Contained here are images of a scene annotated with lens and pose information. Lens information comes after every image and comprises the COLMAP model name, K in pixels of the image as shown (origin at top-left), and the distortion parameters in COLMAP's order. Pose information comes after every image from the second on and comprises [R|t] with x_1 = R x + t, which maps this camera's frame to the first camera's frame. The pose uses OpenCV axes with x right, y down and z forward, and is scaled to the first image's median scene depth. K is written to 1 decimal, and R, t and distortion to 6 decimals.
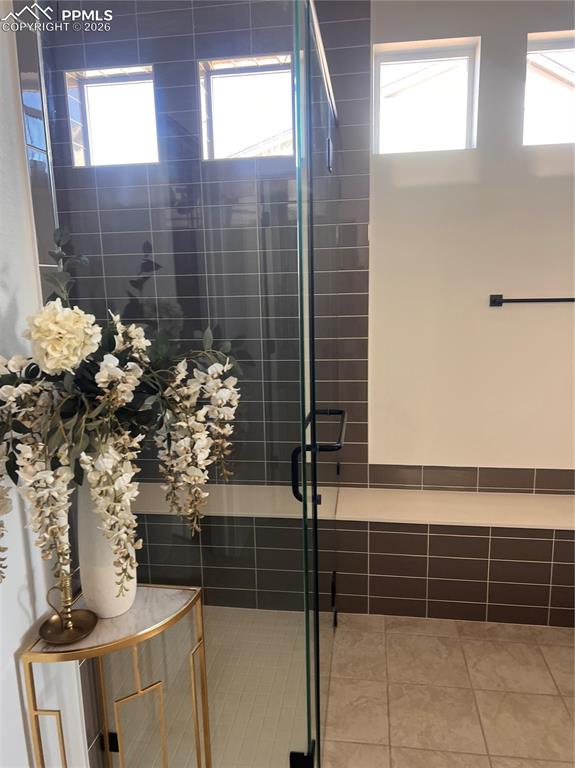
lens RADIAL K [[579.0, 0, 285.7], [0, 579.0, 384.4], [0, 0, 1]] dist [0.052849, -0.057542]
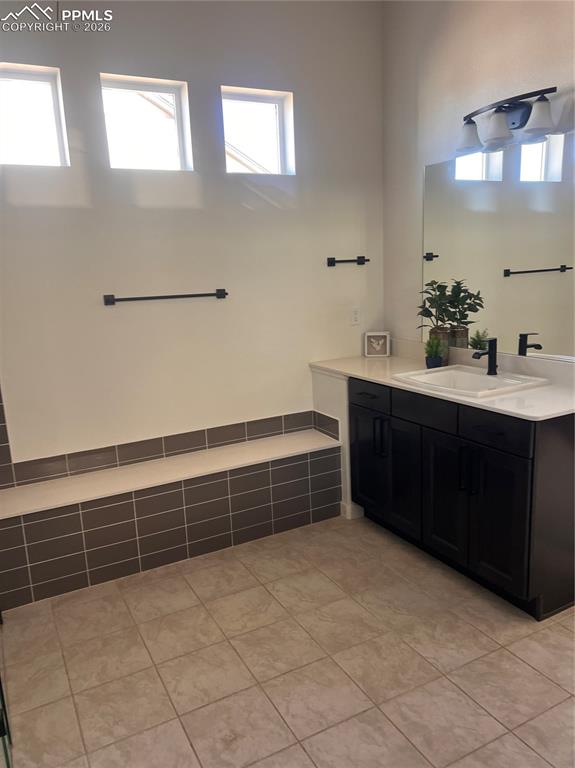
lens RADIAL K [[579.0, 0, 286.9], [0, 579.0, 385.4], [0, 0, 1]] dist [0.052849, -0.057542]
pose [[0.807303, -0.136820, 0.574058, -0.044388], [0.133264, 0.989892, 0.048519, 0.016173], [-0.574894, 0.037332, 0.817376, -0.149765]]
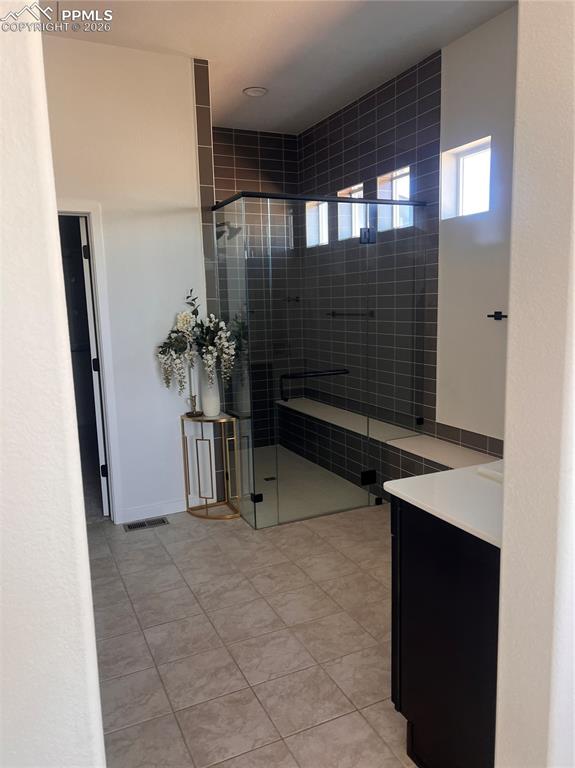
lens RADIAL K [[579.0, 0, 289.6], [0, 579.0, 379.1], [0, 0, 1]] dist [0.052849, -0.057542]
pose [[0.553762, 0.124628, -0.823295, 1.307978], [-0.141273, 0.988463, 0.054608, -0.000051], [0.820603, 0.086069, 0.564980, -0.186702]]
